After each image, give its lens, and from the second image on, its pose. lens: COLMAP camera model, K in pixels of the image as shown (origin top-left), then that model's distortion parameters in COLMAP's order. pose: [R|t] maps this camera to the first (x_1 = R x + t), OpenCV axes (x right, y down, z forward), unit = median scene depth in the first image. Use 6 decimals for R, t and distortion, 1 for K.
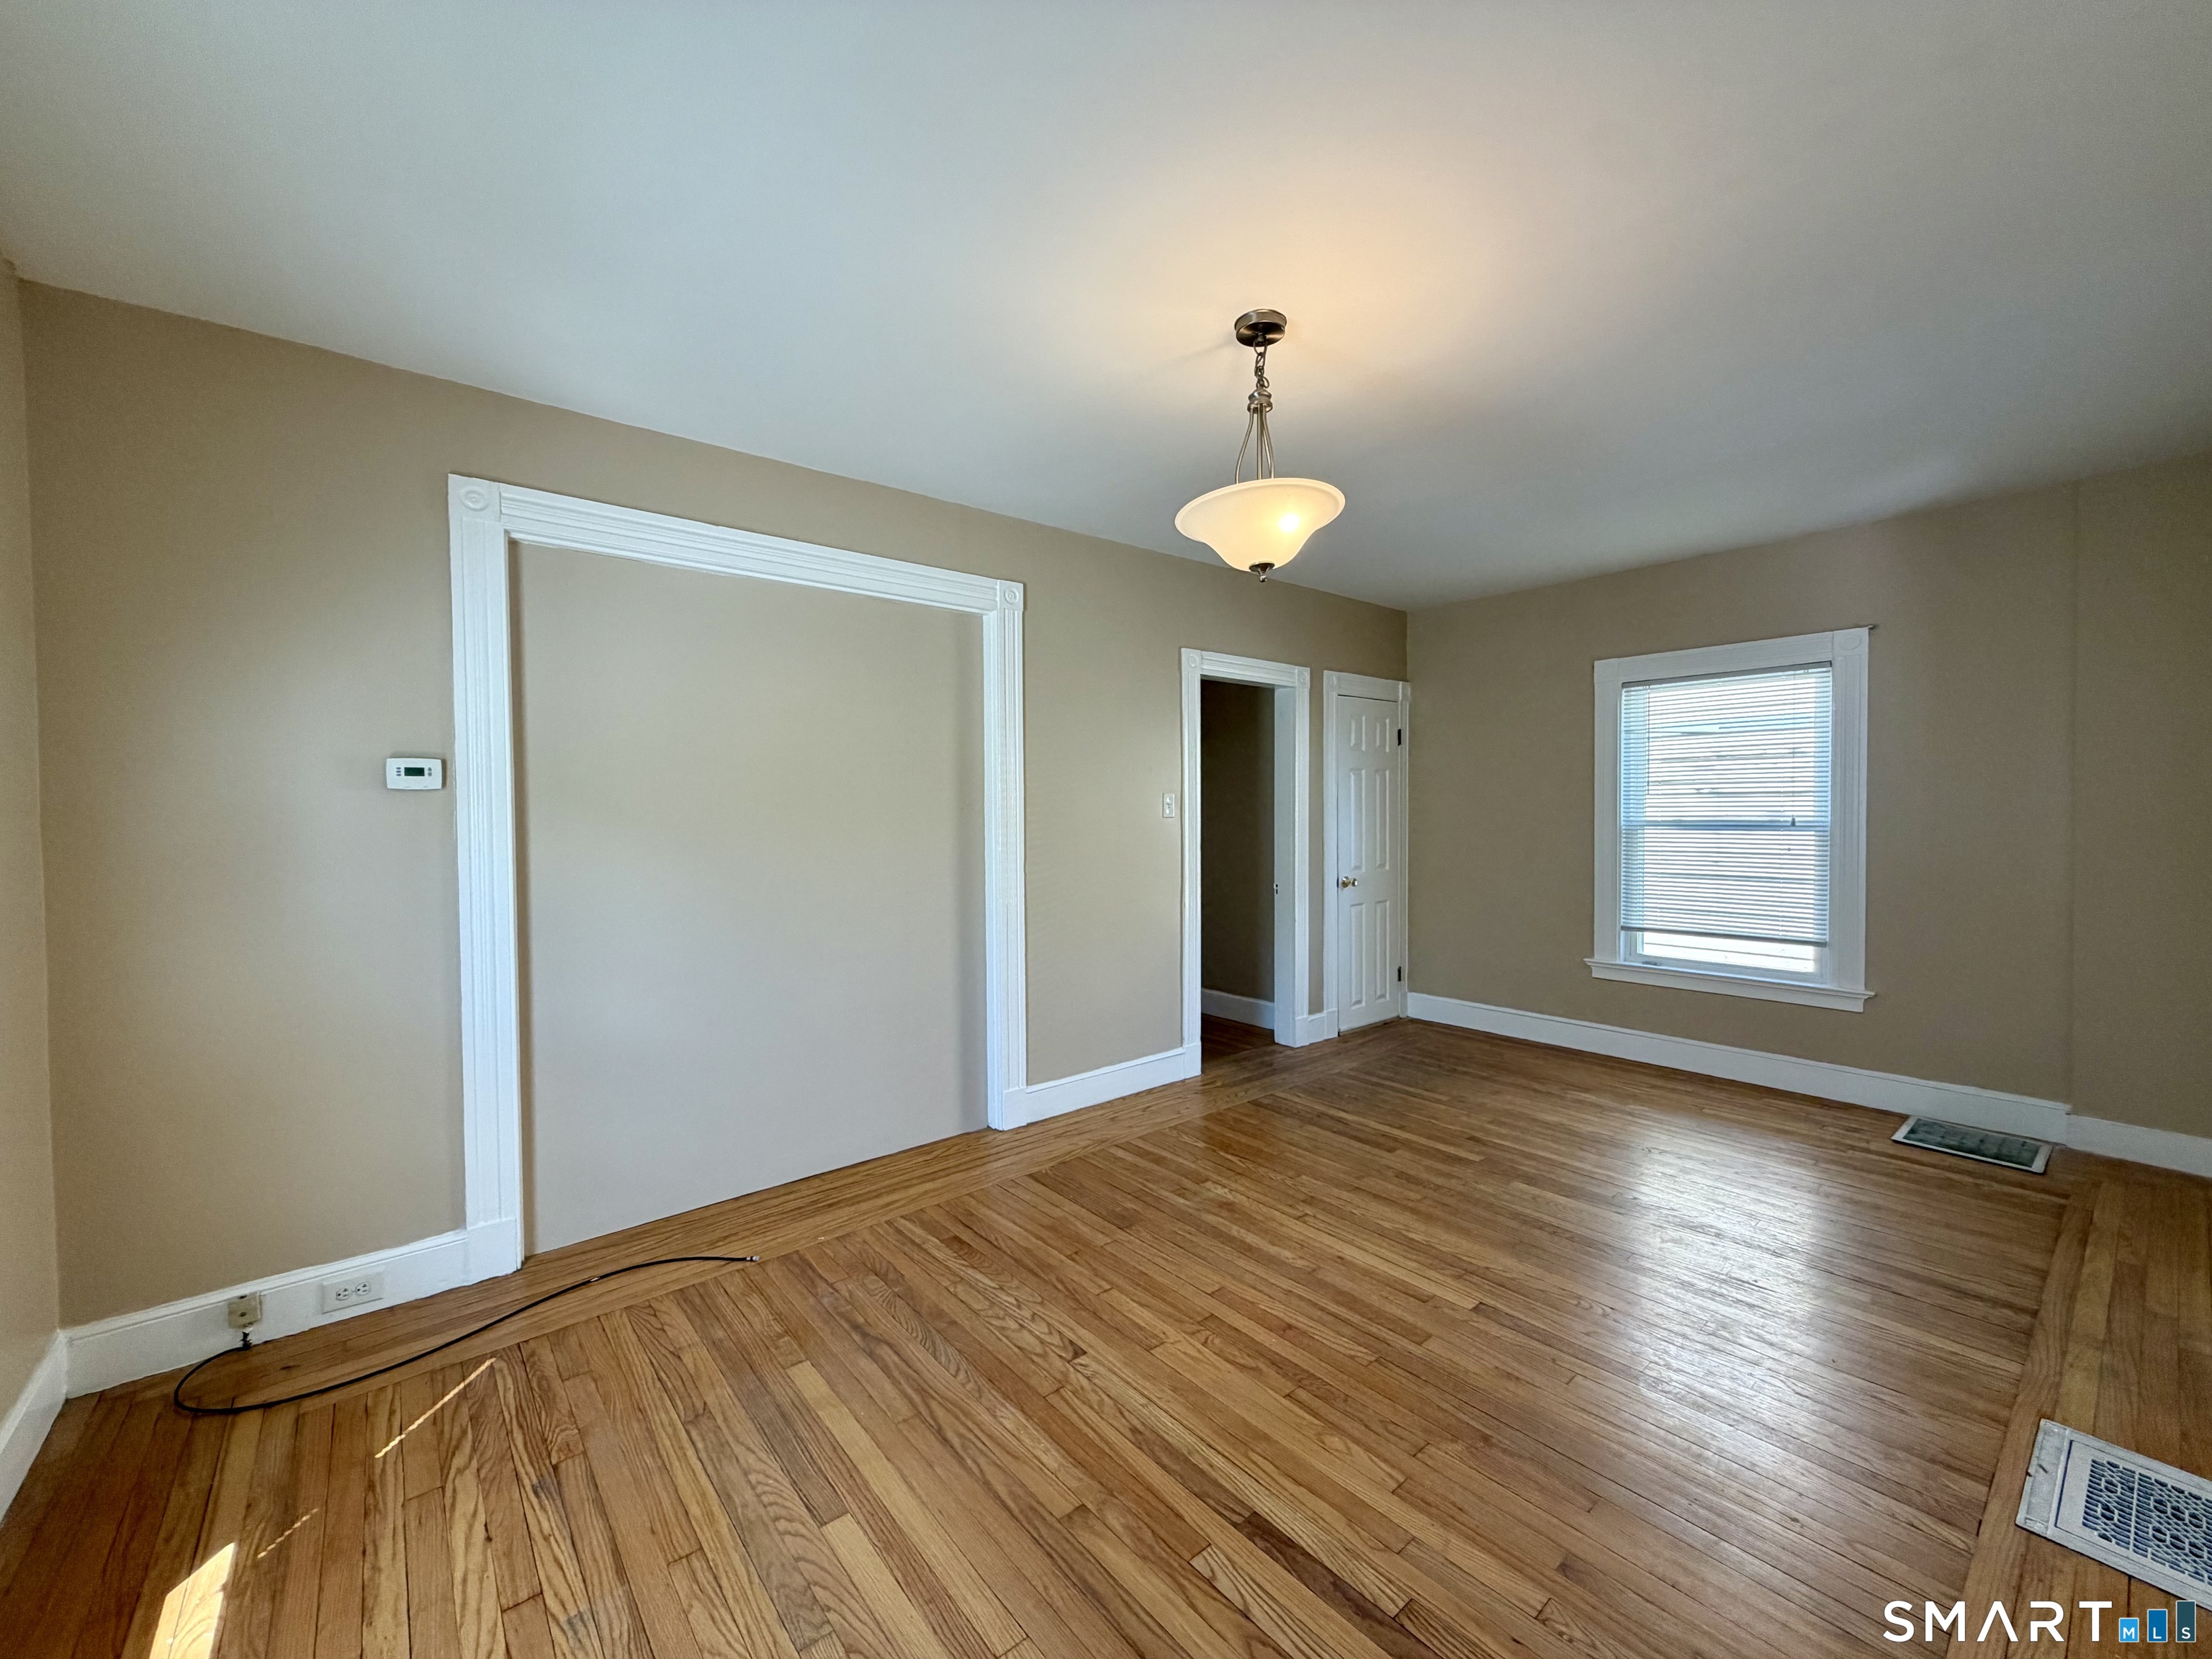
lens RADIAL K [[874.9, 0, 1106.0], [0, 874.9, 829.5], [0, 0, 1]] dist [-0.003983, 0.000223]
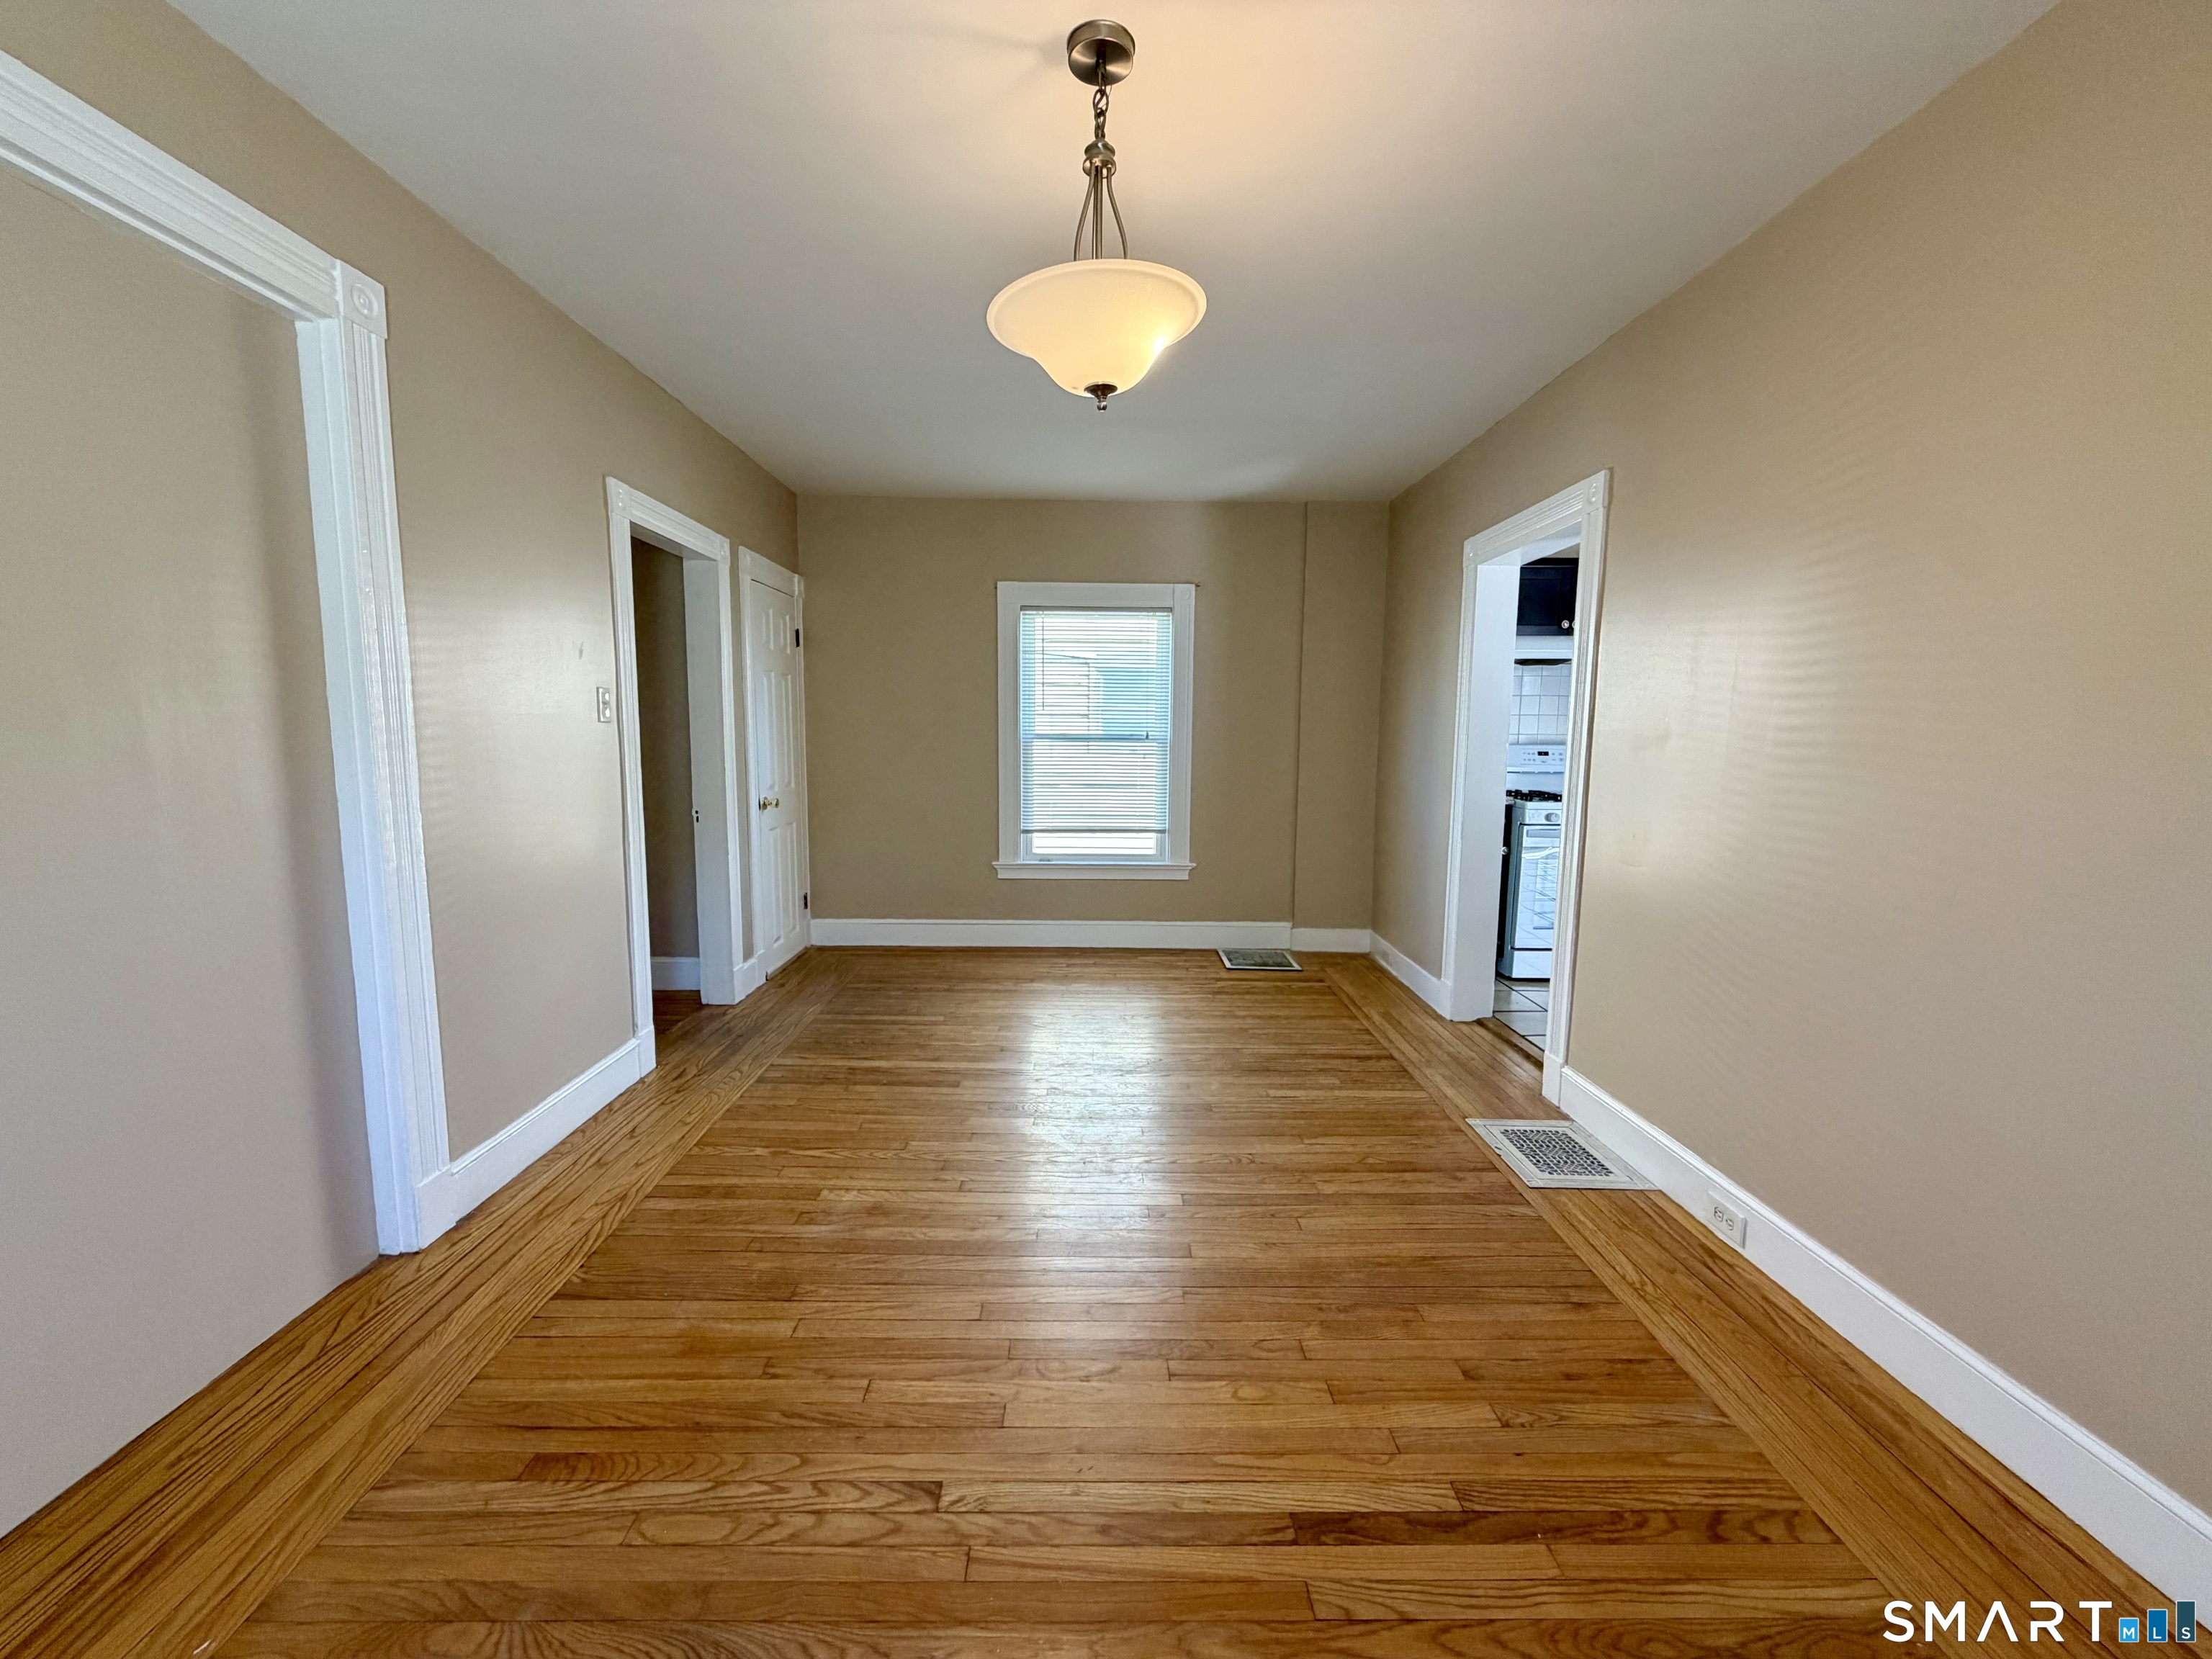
lens RADIAL K [[874.9, 0, 1106.0], [0, 874.9, 829.5], [0, 0, 1]] dist [-0.003983, 0.000223]
pose [[0.631195, -0.075271, 0.771963, -0.258989], [0.003309, 0.995532, 0.094366, 0.007953], [-0.775617, -0.057009, 0.628624, 0.288592]]
